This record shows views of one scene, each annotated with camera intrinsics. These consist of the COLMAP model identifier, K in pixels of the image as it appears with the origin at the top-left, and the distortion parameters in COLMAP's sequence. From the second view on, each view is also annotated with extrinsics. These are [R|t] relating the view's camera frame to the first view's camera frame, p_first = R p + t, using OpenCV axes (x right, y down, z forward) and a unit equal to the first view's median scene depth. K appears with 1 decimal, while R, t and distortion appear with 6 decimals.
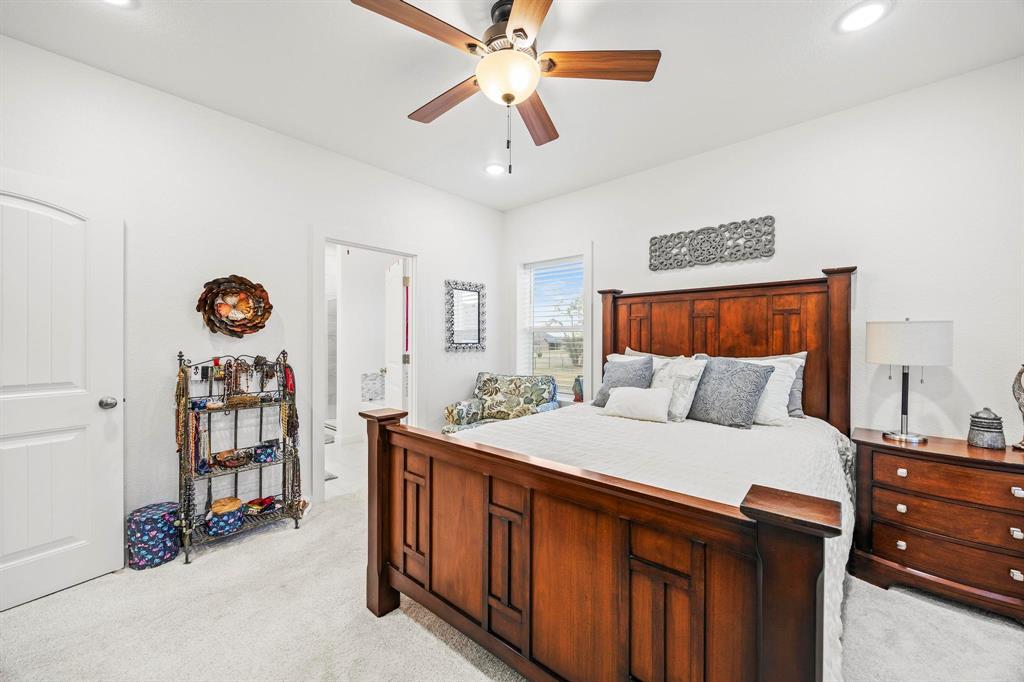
lens RADIAL K [[387.4, 0, 516.8], [0, 387.4, 341.7], [0, 0, 1]] dist [-0.001283, -0.000131]
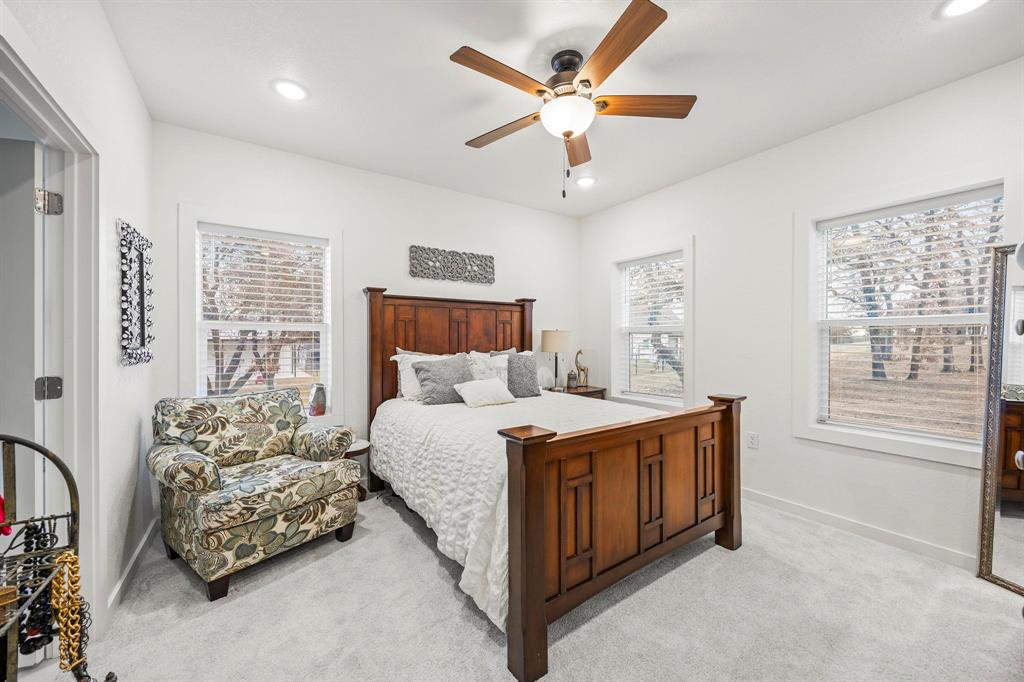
lens RADIAL K [[387.4, 0, 519.8], [0, 387.4, 339.0], [0, 0, 1]] dist [-0.001283, -0.000131]
pose [[0.260217, -0.002866, 0.965546, -0.647611], [0.004742, 0.999987, 0.001690, -0.009346], [-0.965539, 0.004139, 0.260227, 0.450944]]
